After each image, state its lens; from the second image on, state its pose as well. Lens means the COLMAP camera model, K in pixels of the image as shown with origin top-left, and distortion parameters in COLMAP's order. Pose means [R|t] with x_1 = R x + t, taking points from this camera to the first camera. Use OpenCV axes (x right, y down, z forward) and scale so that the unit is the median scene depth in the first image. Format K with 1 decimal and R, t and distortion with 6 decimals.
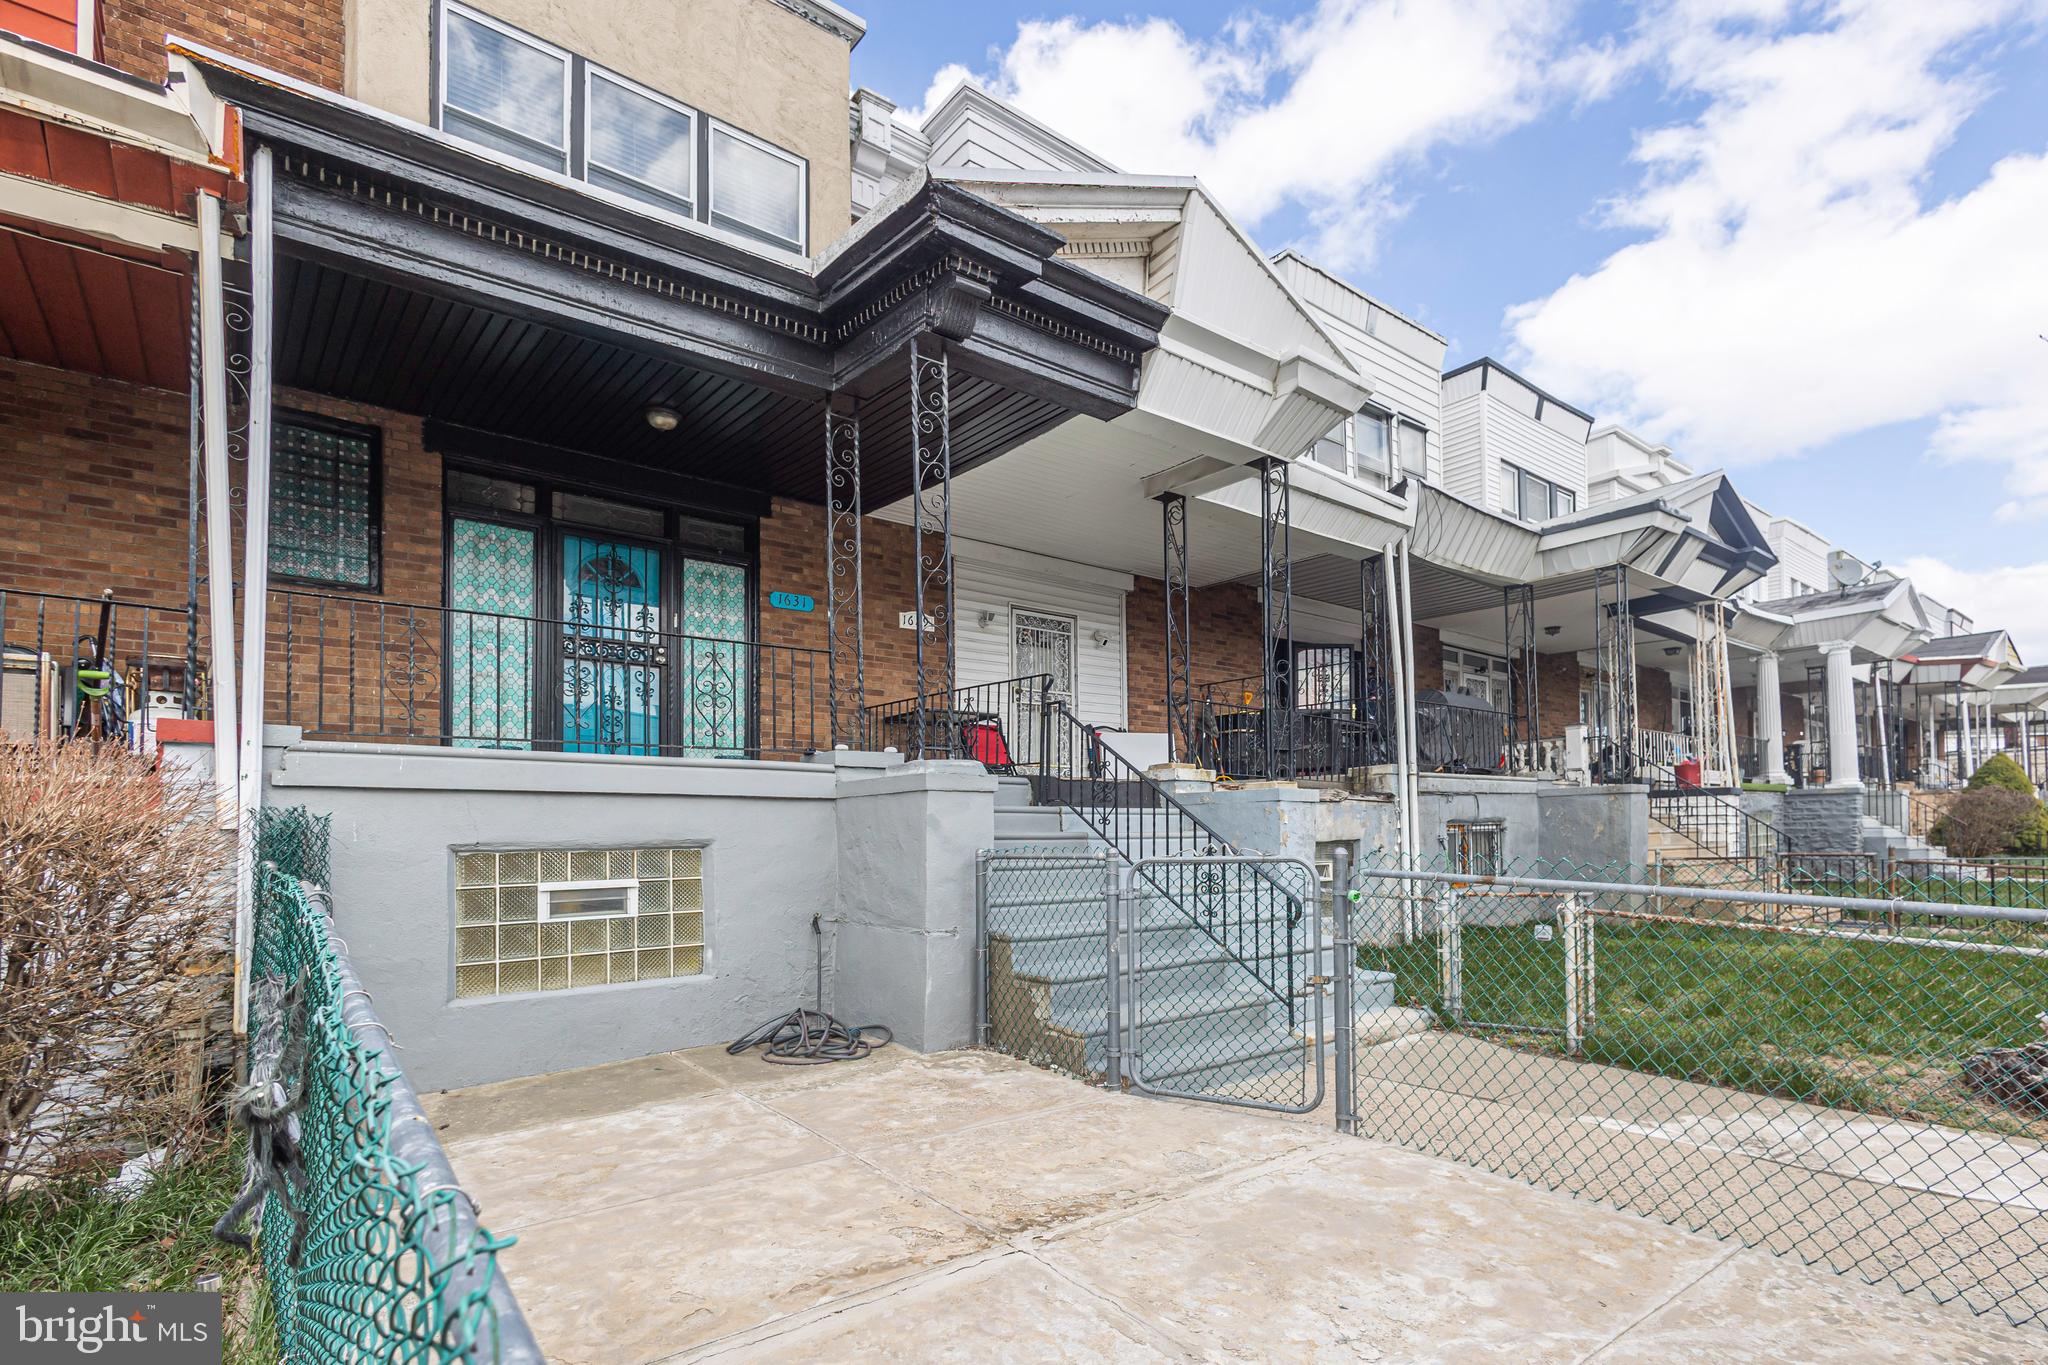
lens RADIAL K [[960.3, 0, 1026.0], [0, 960.3, 783.6], [0, 0, 1]] dist [0.011755, -0.003008]
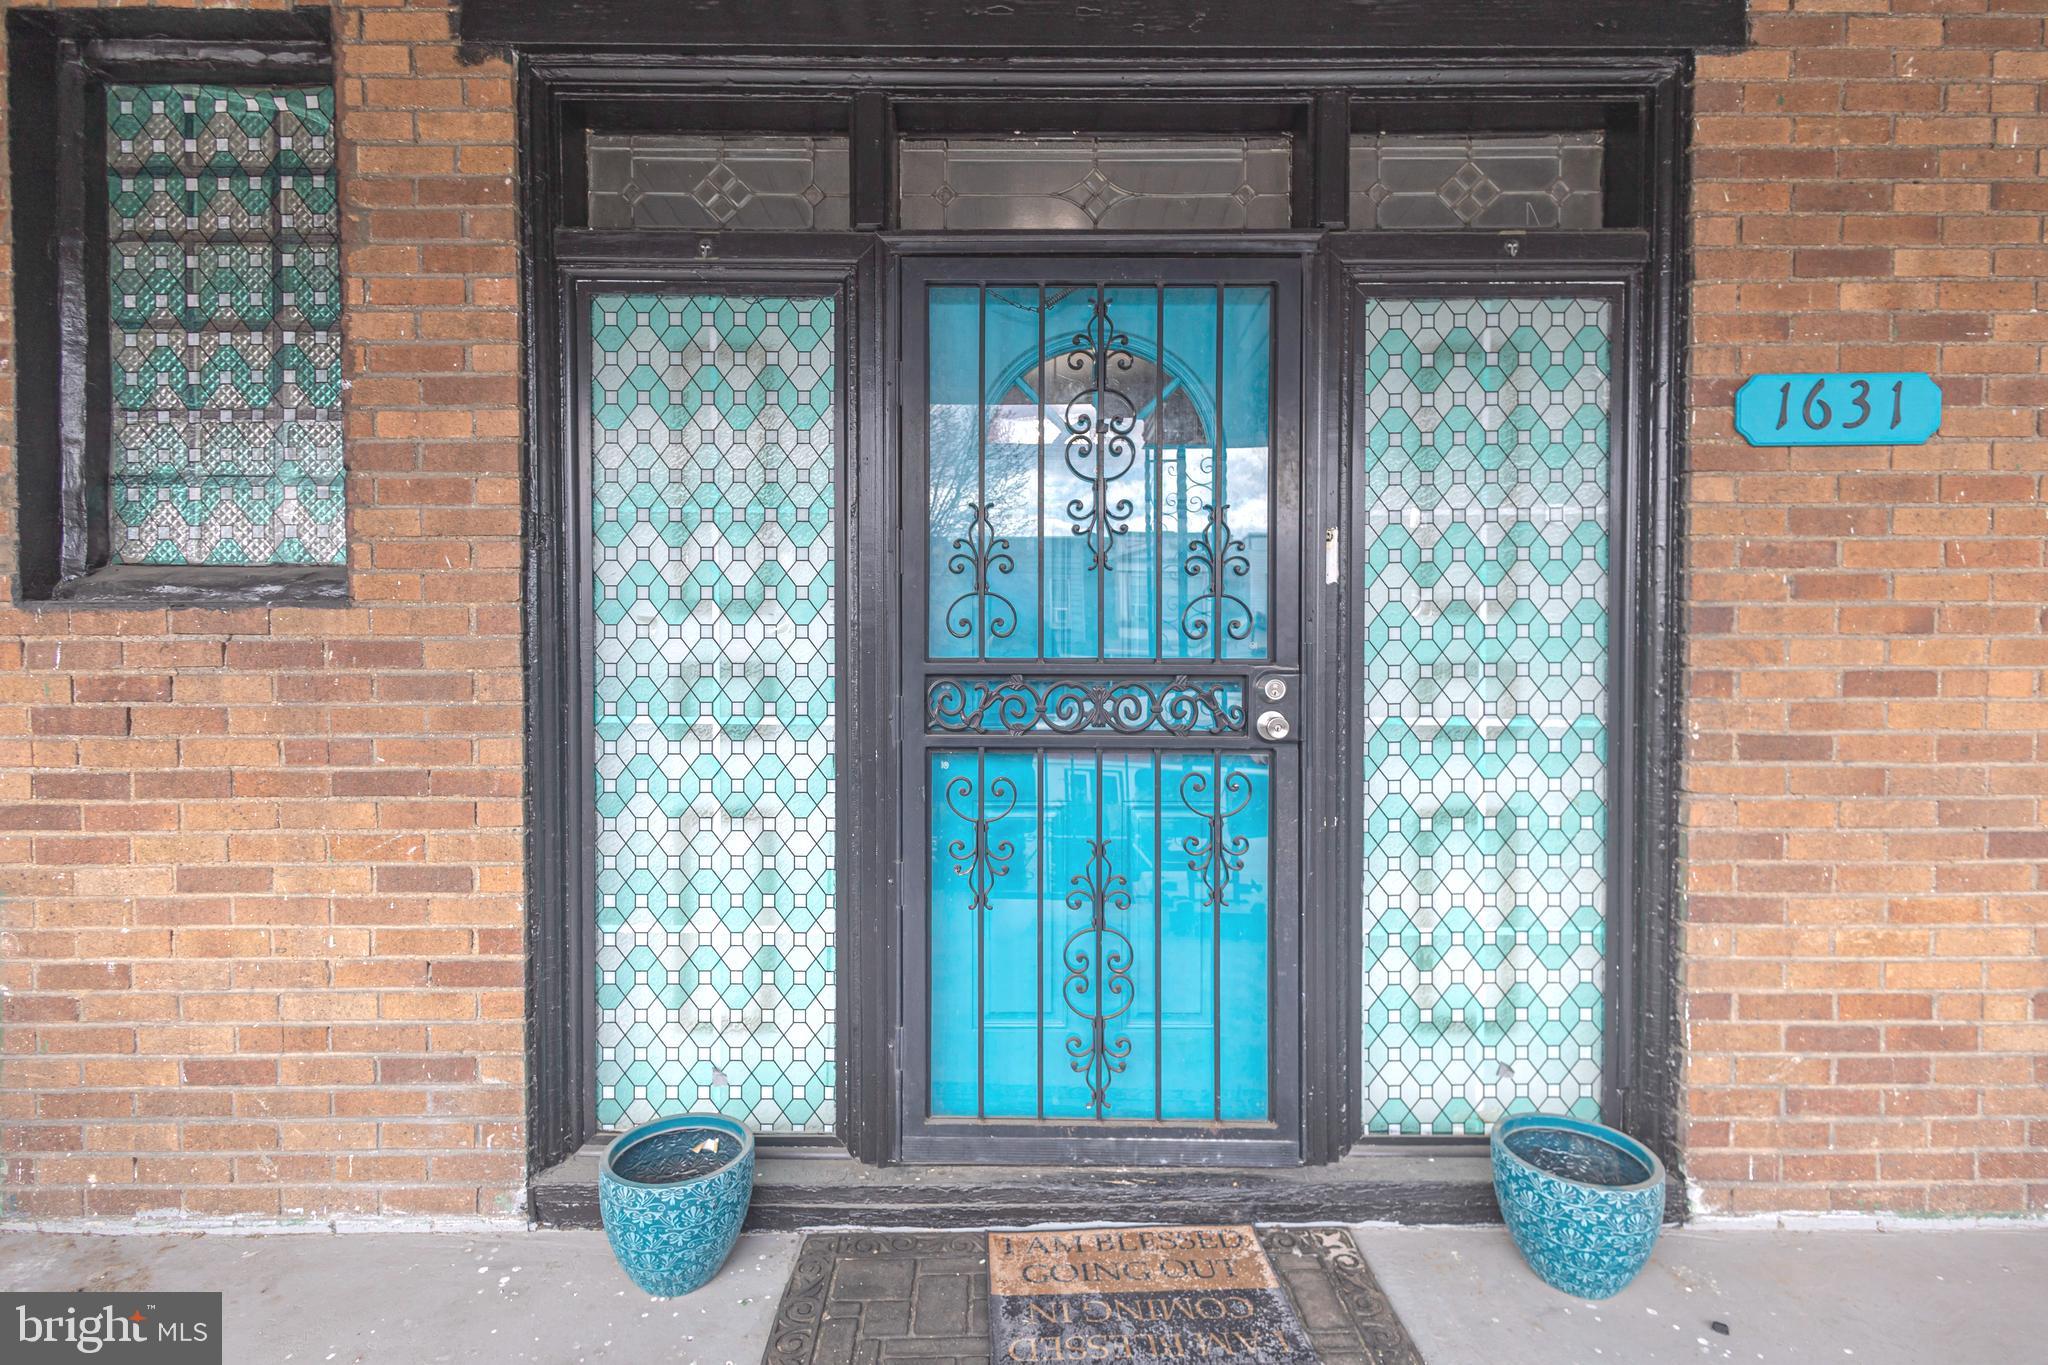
lens RADIAL K [[960.3, 0, 1027.7], [0, 960.3, 682.3], [0, 0, 1]] dist [0.011755, -0.003008]
pose [[0.791569, 0.038456, -0.609868, -0.293045], [0.025281, 0.995103, 0.095560, -0.175711], [0.610556, -0.091060, 0.786721, 0.807146]]
